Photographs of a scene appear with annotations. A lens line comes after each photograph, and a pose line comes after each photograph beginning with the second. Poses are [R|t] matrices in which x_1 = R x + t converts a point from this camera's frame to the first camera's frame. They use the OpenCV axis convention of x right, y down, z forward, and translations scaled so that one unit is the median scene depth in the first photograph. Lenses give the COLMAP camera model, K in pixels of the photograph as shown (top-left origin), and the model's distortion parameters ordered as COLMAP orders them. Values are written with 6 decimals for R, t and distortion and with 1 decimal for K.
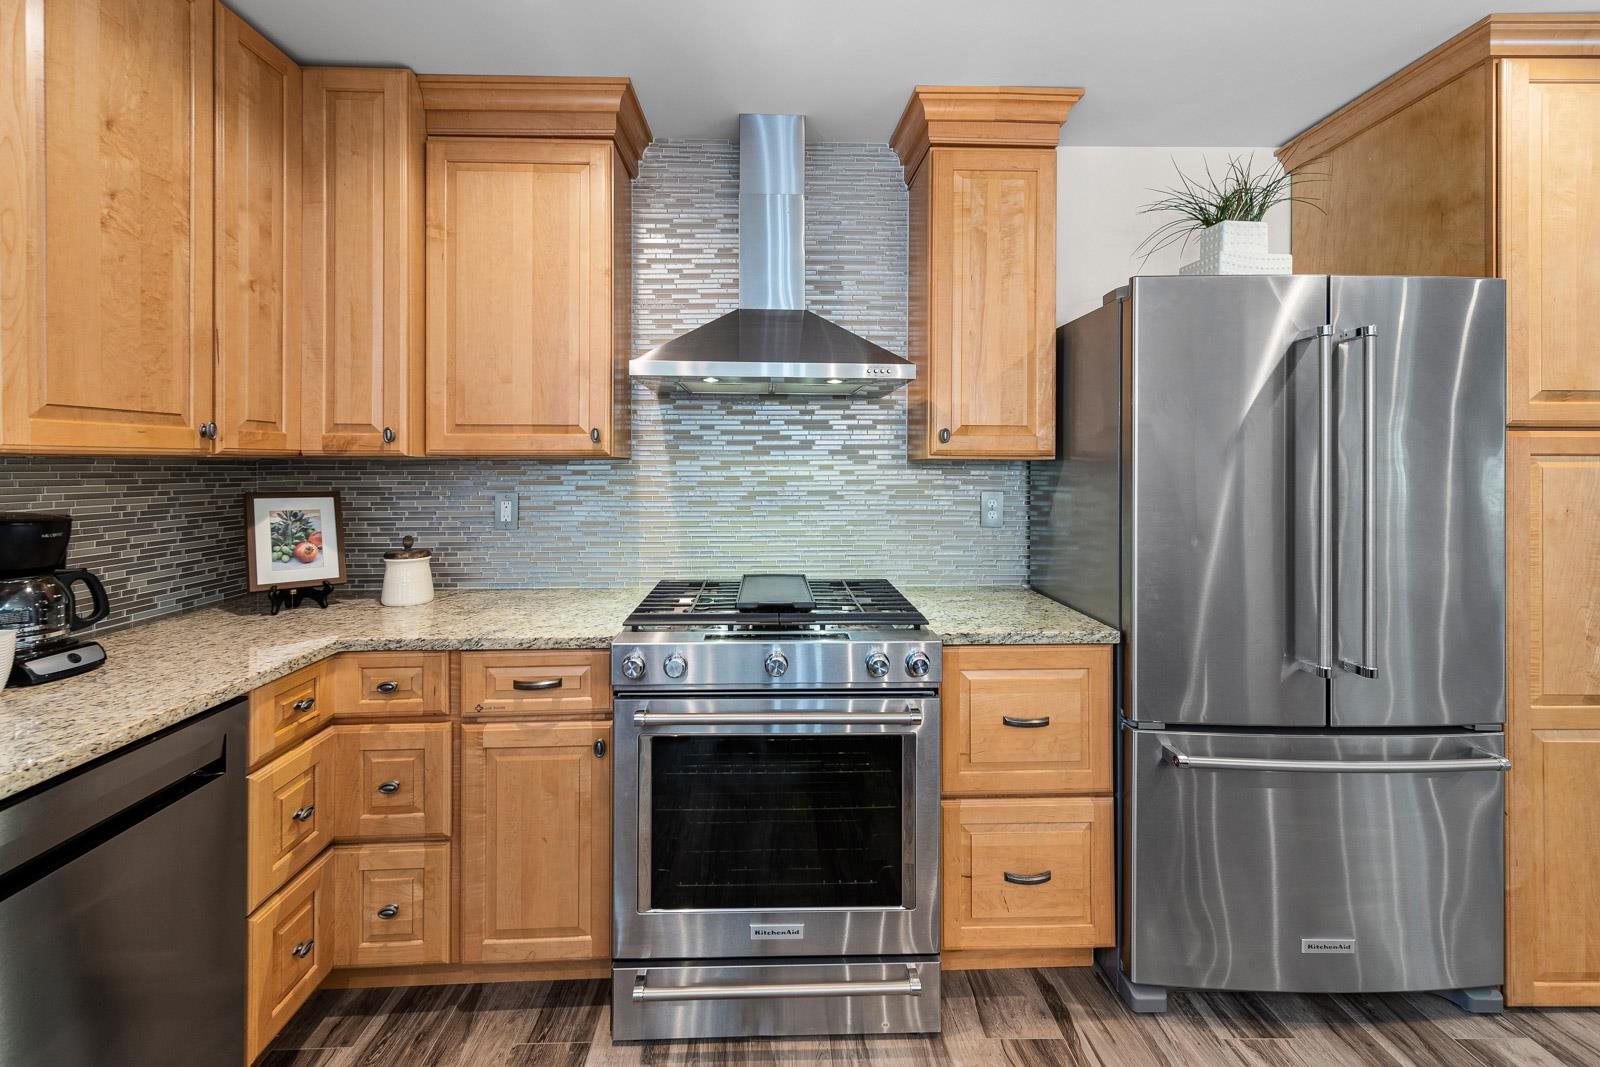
lens RADIAL K [[699.2, 0, 794.7], [0, 699.2, 459.9], [0, 0, 1]] dist [0.003569, 0.000404]
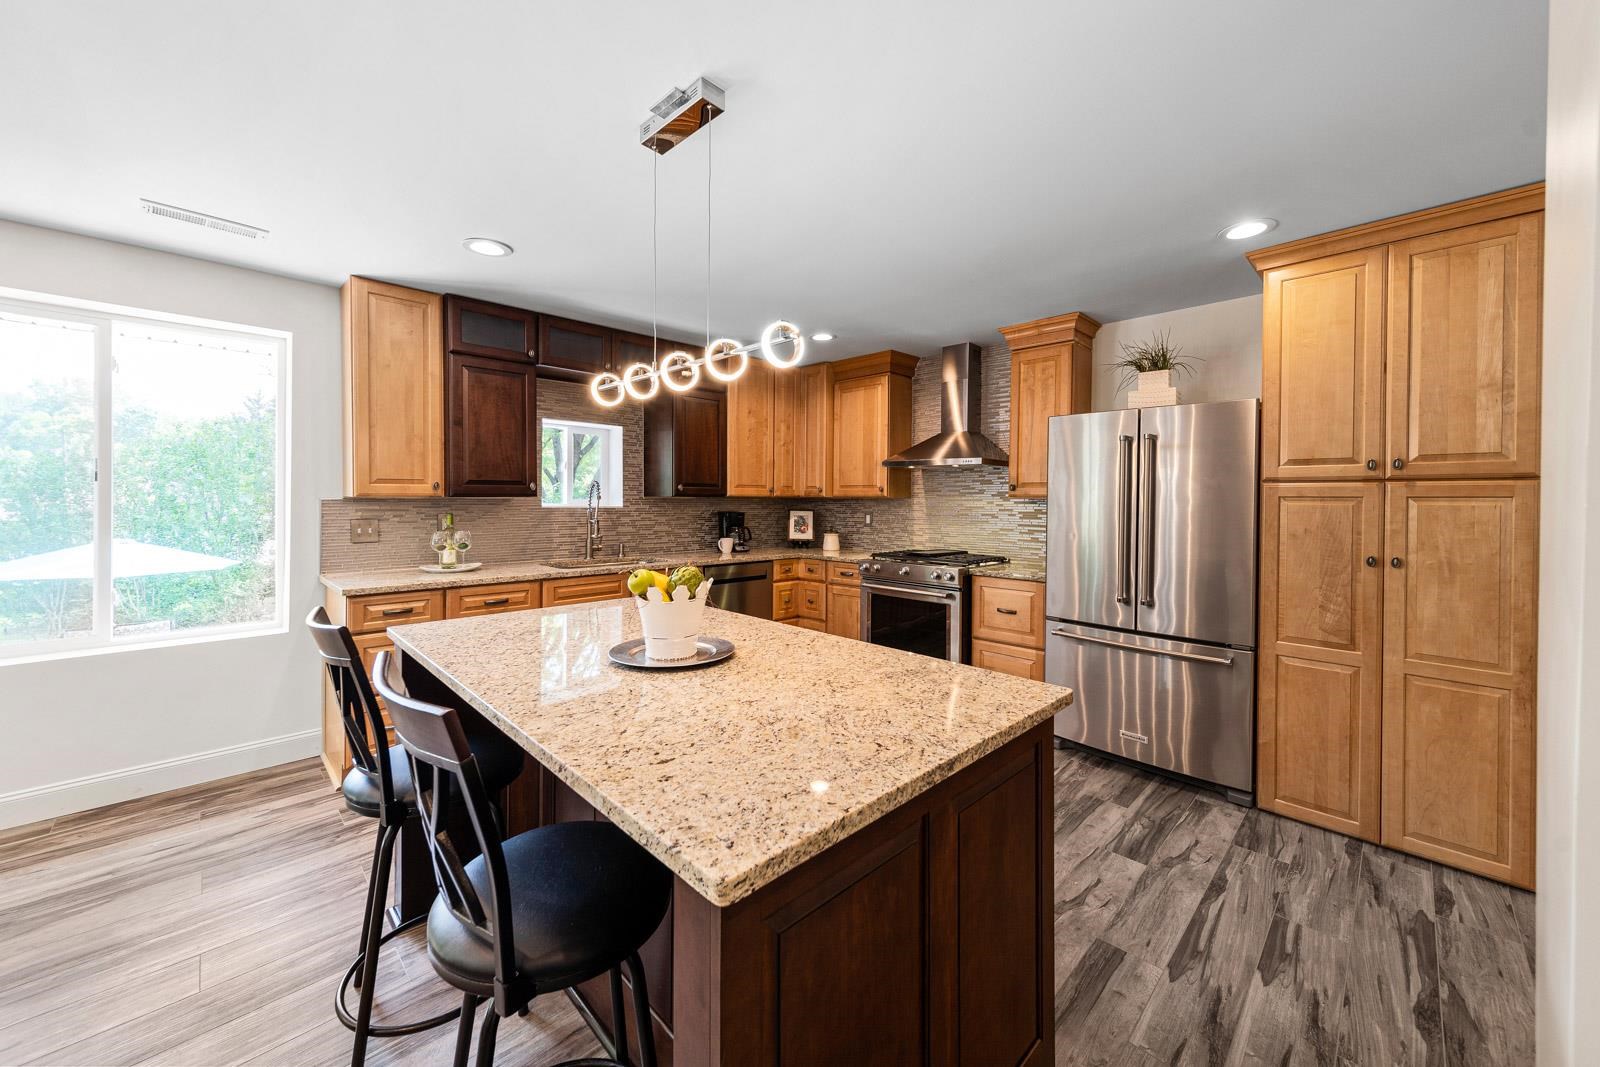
lens RADIAL K [[600.0, 0, 798.0], [0, 600.0, 502.1], [0, 0, 1]] dist [0.000434, 0.000032]
pose [[0.688088, 0.006718, -0.725596, 1.213667], [-0.004468, 0.999977, 0.005021, 0.003695], [0.725614, -0.000213, 0.688102, -0.819097]]
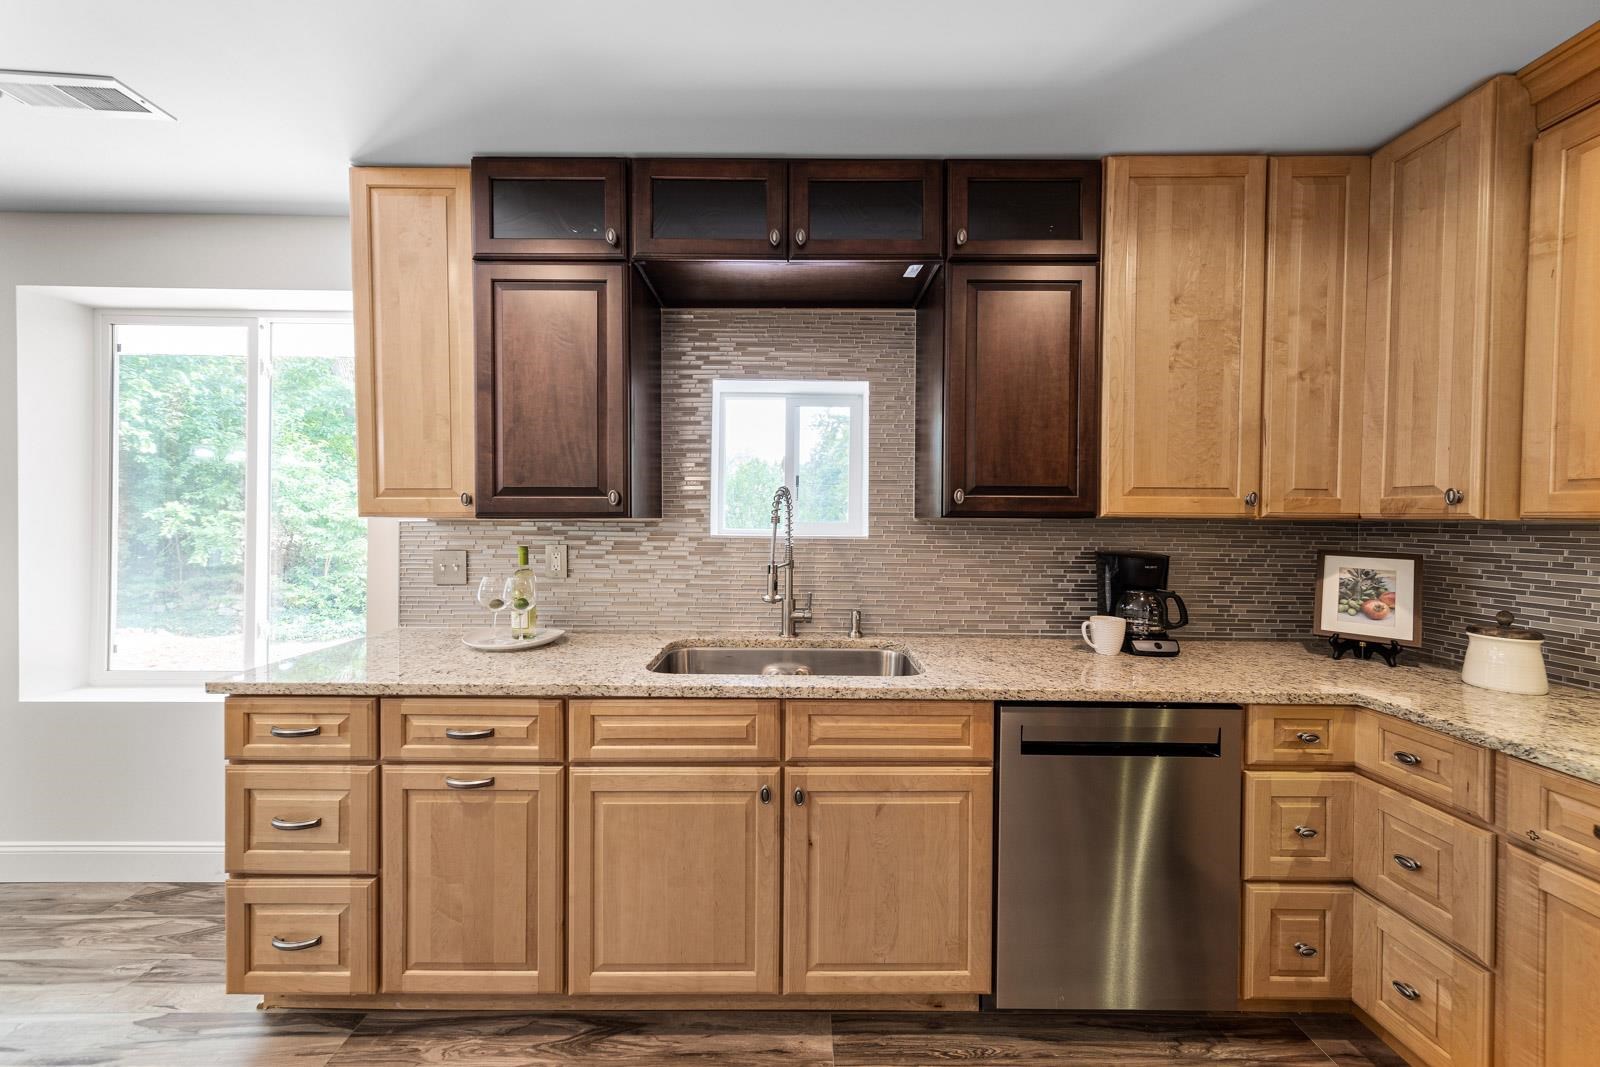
lens RADIAL K [[560.7, 0, 793.2], [0, 560.7, 523.1], [0, 0, 1]] dist [0.005049, -0.000023]
pose [[-0.029827, 0.011695, -0.999487, 0.195847], [-0.006581, 0.999908, 0.011897, -0.003599], [0.999533, 0.006932, -0.029747, 0.155433]]
